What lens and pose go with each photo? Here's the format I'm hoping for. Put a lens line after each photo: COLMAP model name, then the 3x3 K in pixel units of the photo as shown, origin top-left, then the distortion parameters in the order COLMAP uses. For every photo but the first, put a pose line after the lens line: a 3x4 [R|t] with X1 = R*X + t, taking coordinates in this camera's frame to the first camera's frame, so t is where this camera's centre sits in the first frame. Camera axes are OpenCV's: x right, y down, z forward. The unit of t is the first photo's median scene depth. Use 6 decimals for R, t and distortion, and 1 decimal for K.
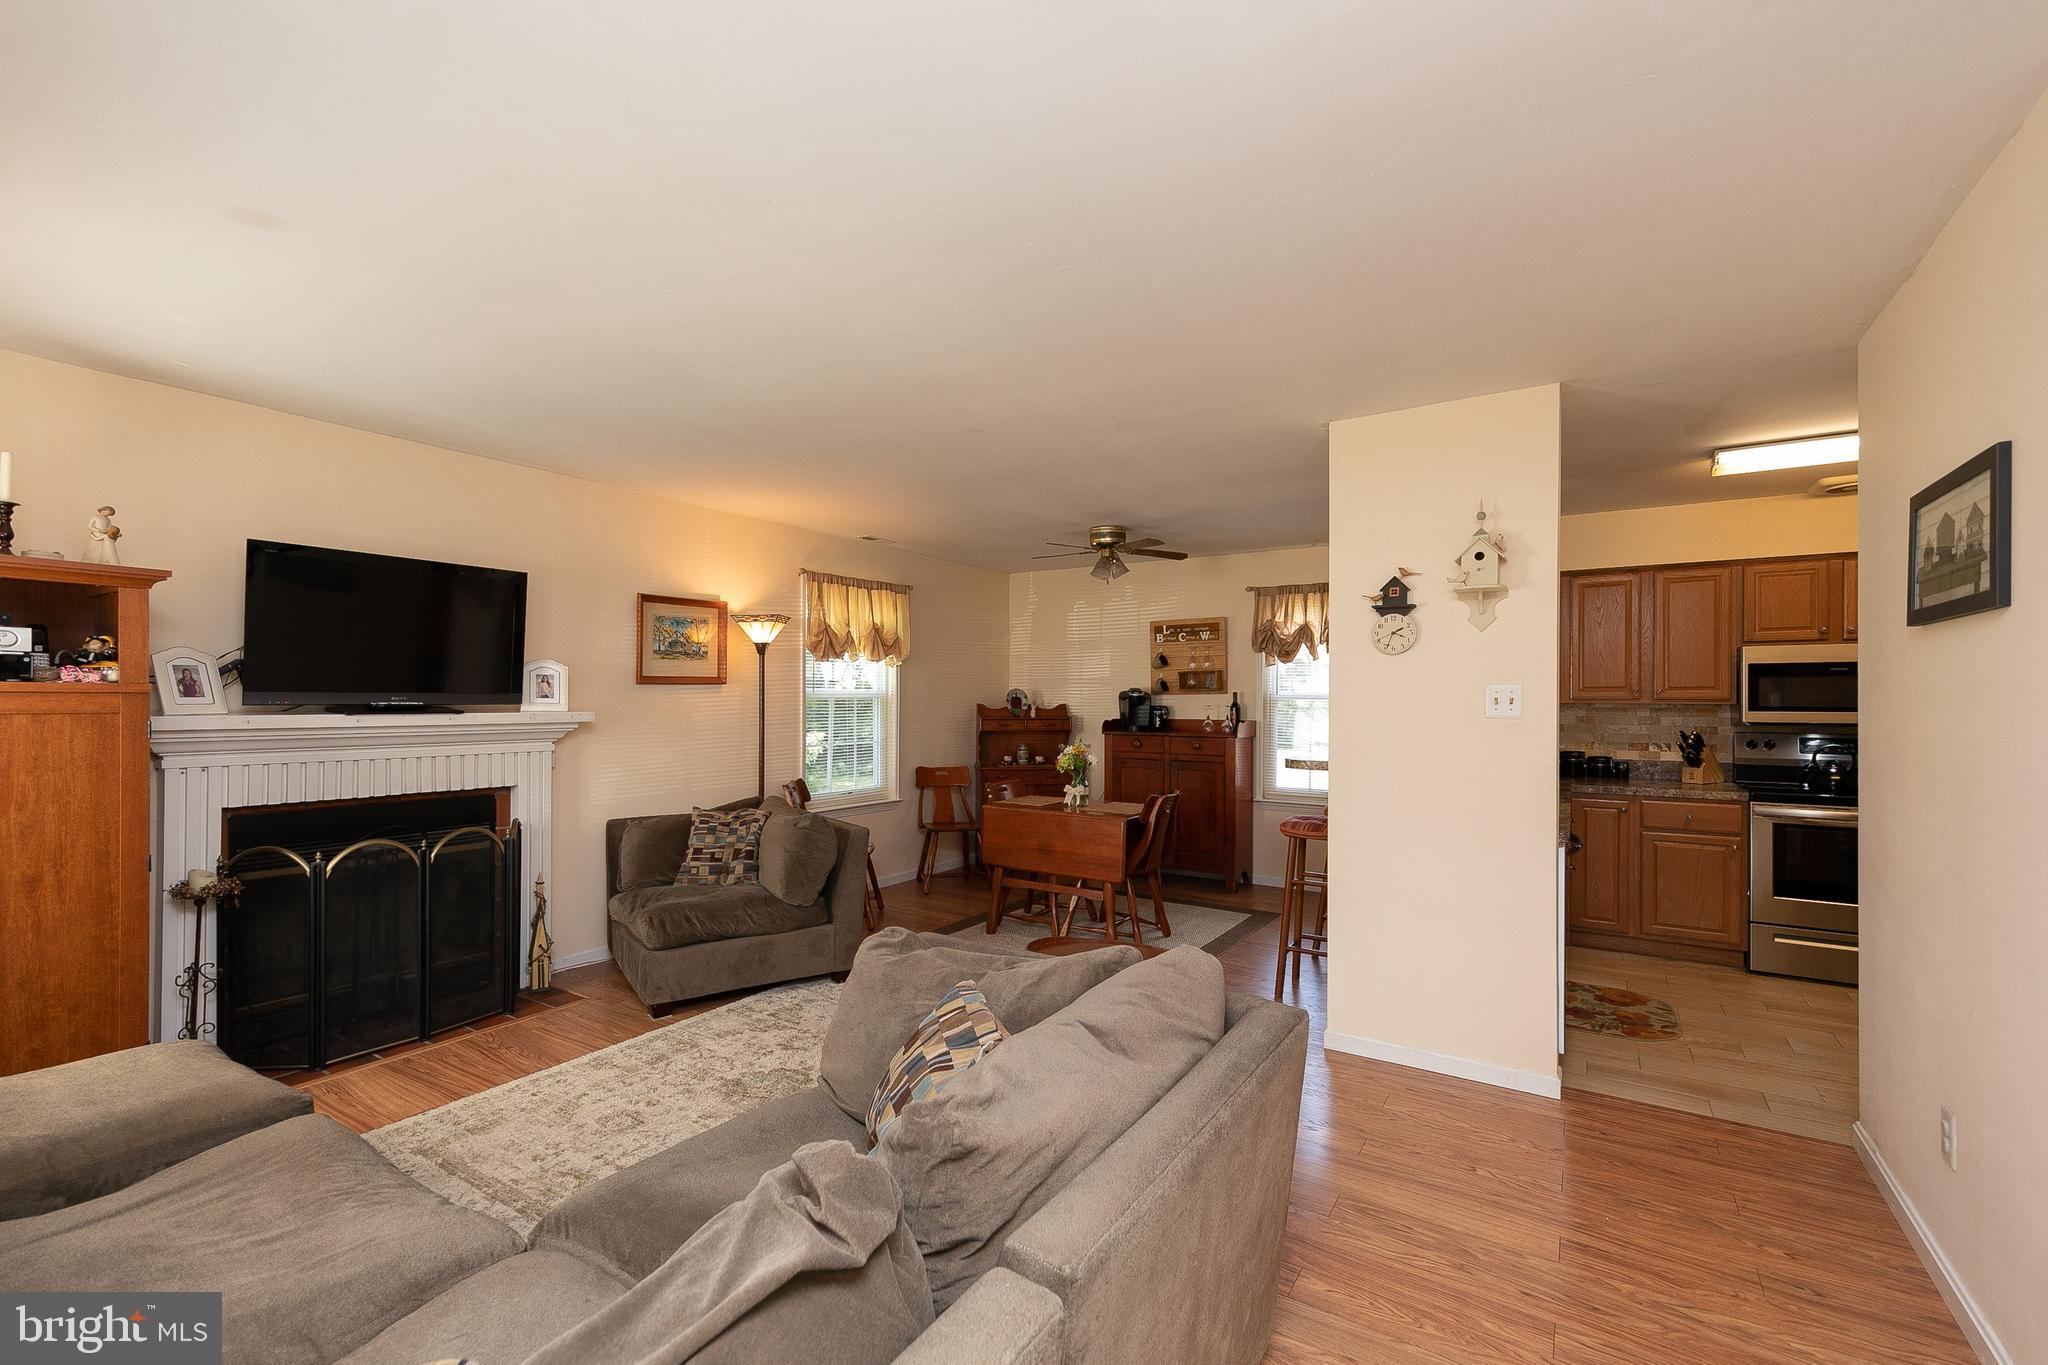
lens RADIAL K [[909.4, 0, 990.4], [0, 909.4, 698.0], [0, 0, 1]] dist [0.017008, 0.000283]
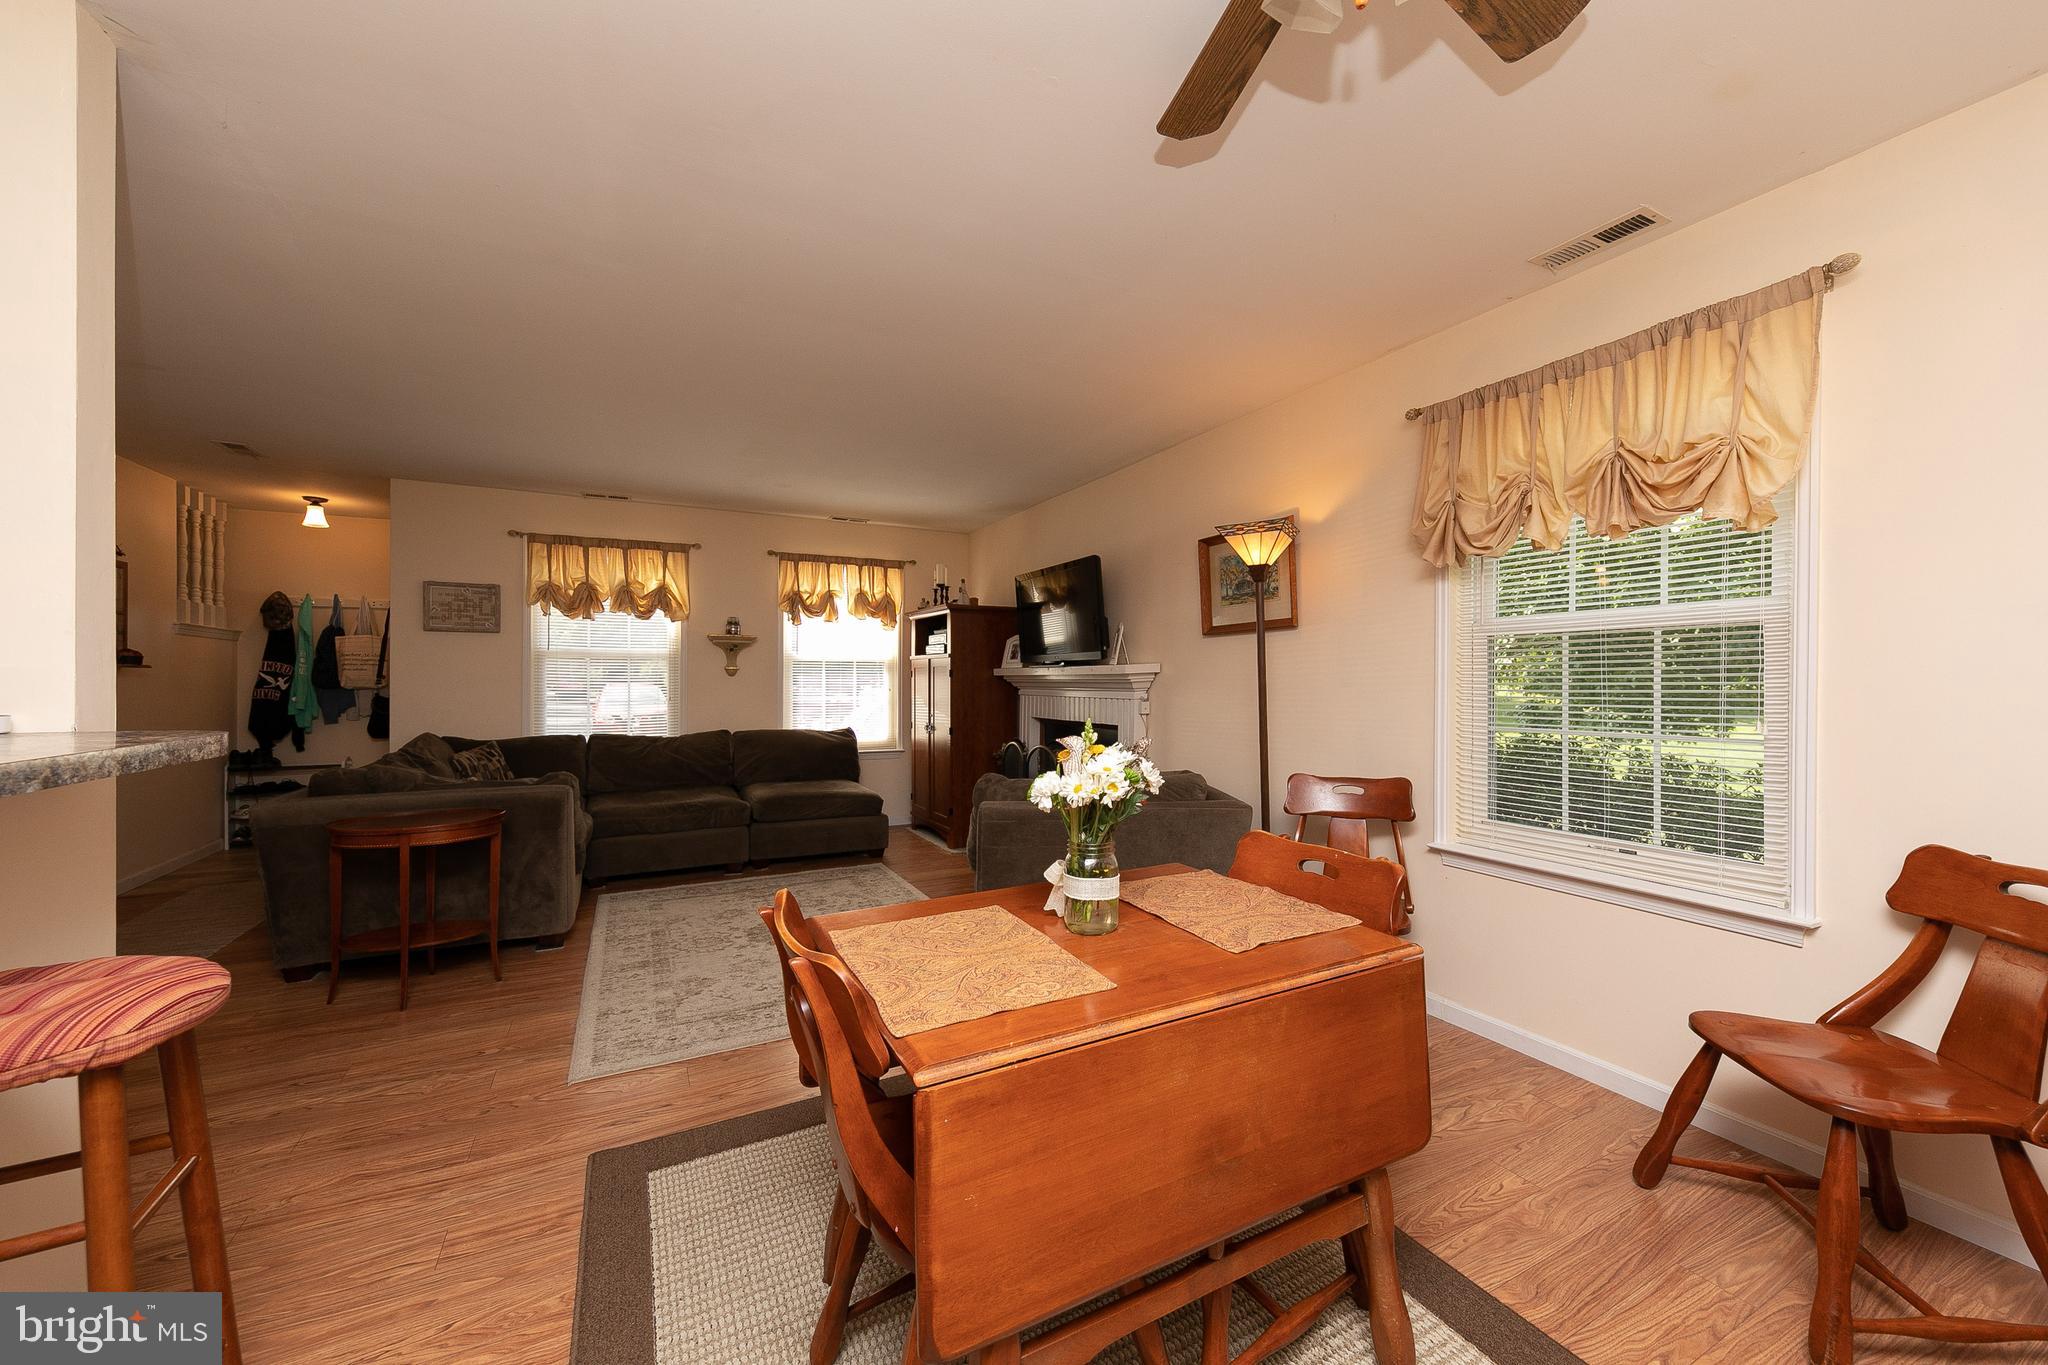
lens RADIAL K [[761.8, 0, 1032.7], [0, 761.8, 676.4], [0, 0, 1]] dist [0.008450, -0.001450]
pose [[-0.474084, -0.011102, -0.880410, 0.373695], [-0.003655, 0.999937, -0.010641, 0.033672], [0.880472, -0.001827, -0.474095, 1.169772]]
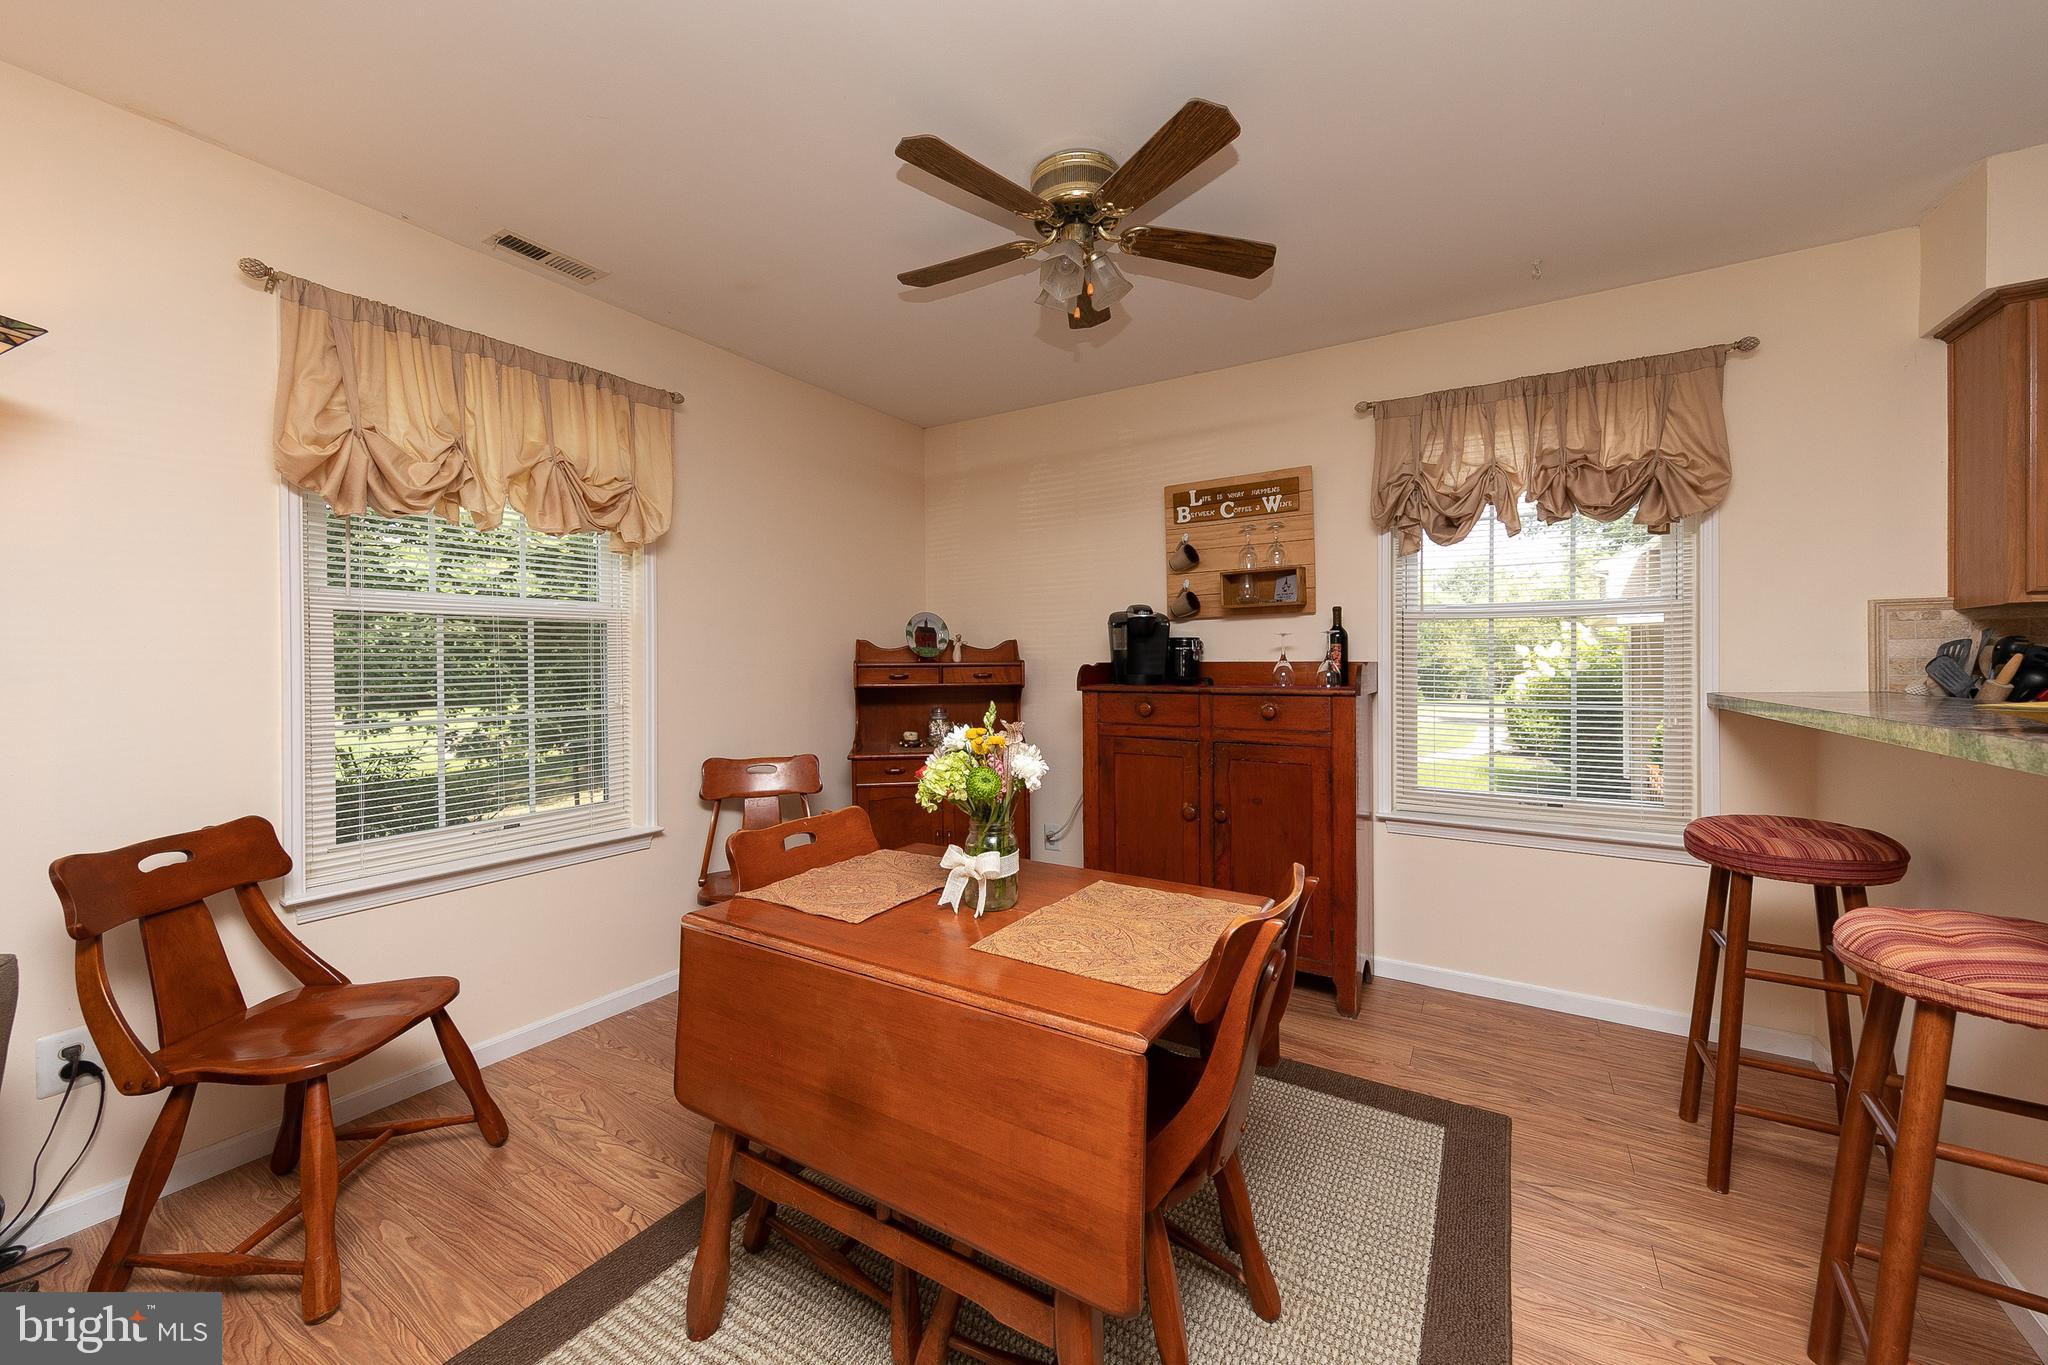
lens RADIAL K [[761.8, 0, 1042.5], [0, 761.8, 665.1], [0, 0, 1]] dist [0.008450, -0.001450]
pose [[0.998629, -0.006985, 0.051869, 0.105051], [0.007045, 0.999975, -0.000978, 0.032264], [-0.051861, 0.001342, 0.998653, 0.741314]]
